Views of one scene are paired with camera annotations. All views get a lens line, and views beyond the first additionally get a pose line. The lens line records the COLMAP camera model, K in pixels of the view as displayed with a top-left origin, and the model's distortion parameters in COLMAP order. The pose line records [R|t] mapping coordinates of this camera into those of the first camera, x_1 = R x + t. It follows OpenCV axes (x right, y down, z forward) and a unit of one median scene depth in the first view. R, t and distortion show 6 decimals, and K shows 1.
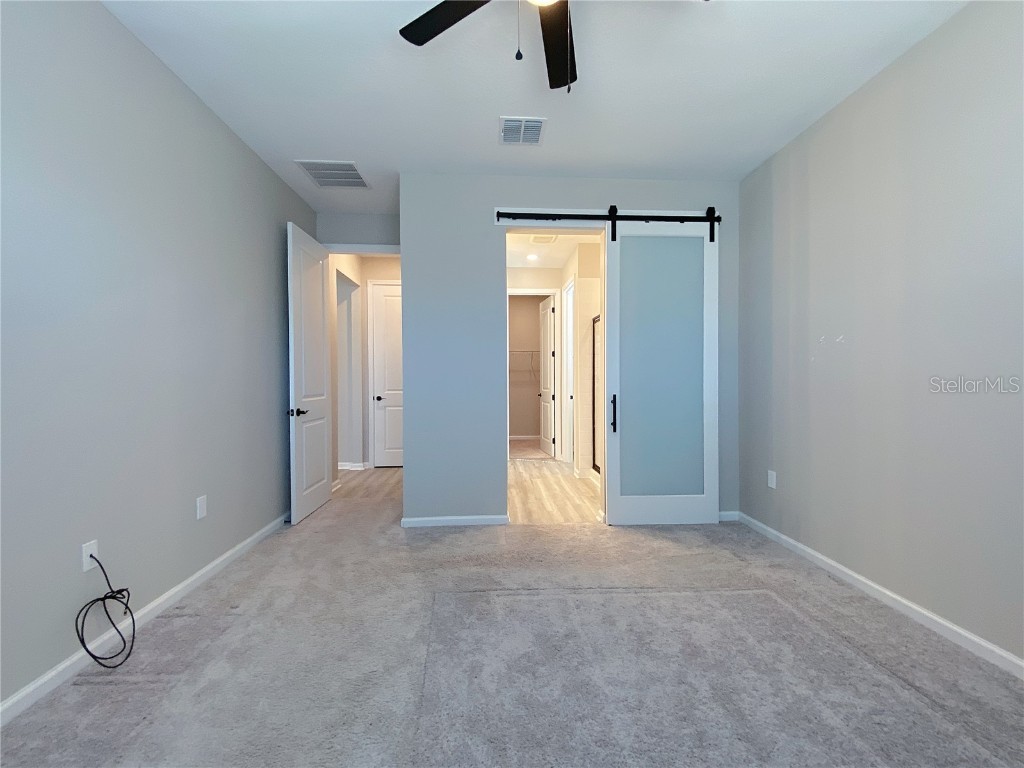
lens RADIAL K [[422.5, 0, 510.1], [0, 422.5, 381.9], [0, 0, 1]] dist [0.023743, -0.022749]
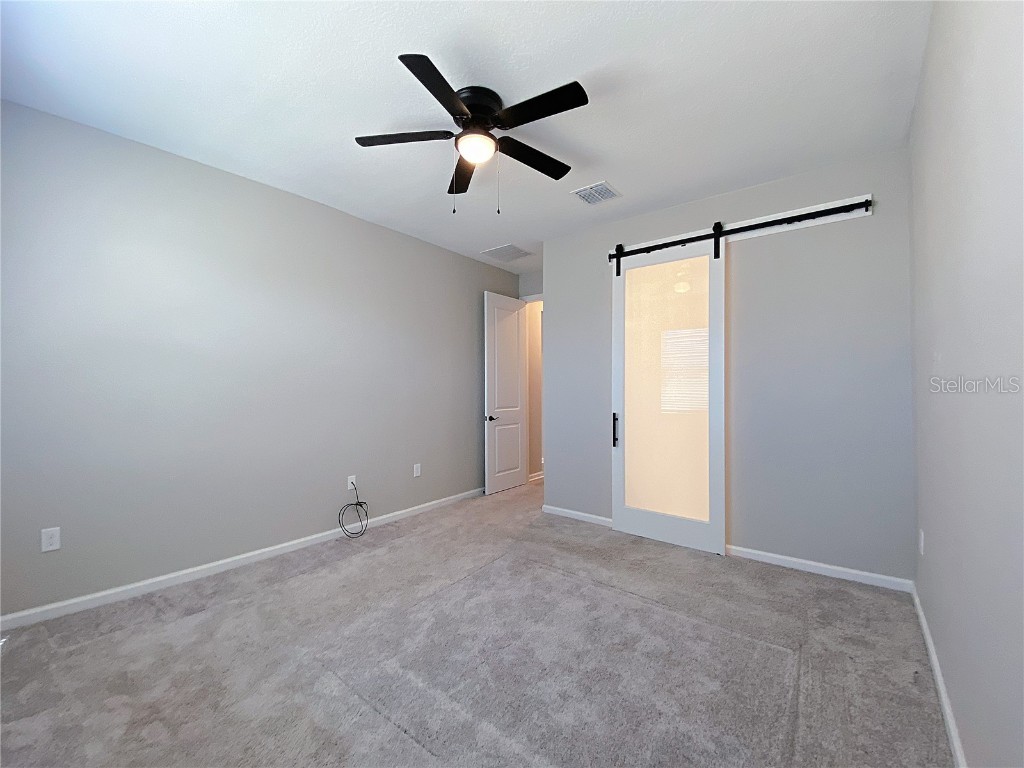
lens RADIAL K [[413.3, 0, 512.0], [0, 413.3, 384.0], [0, 0, 1]] dist [0.021561, -0.021801]
pose [[0.751869, -0.003047, -0.659306, 0.555148], [-0.004496, 0.999942, -0.009749, -0.037612], [0.659297, 0.010294, 0.751812, -0.021946]]
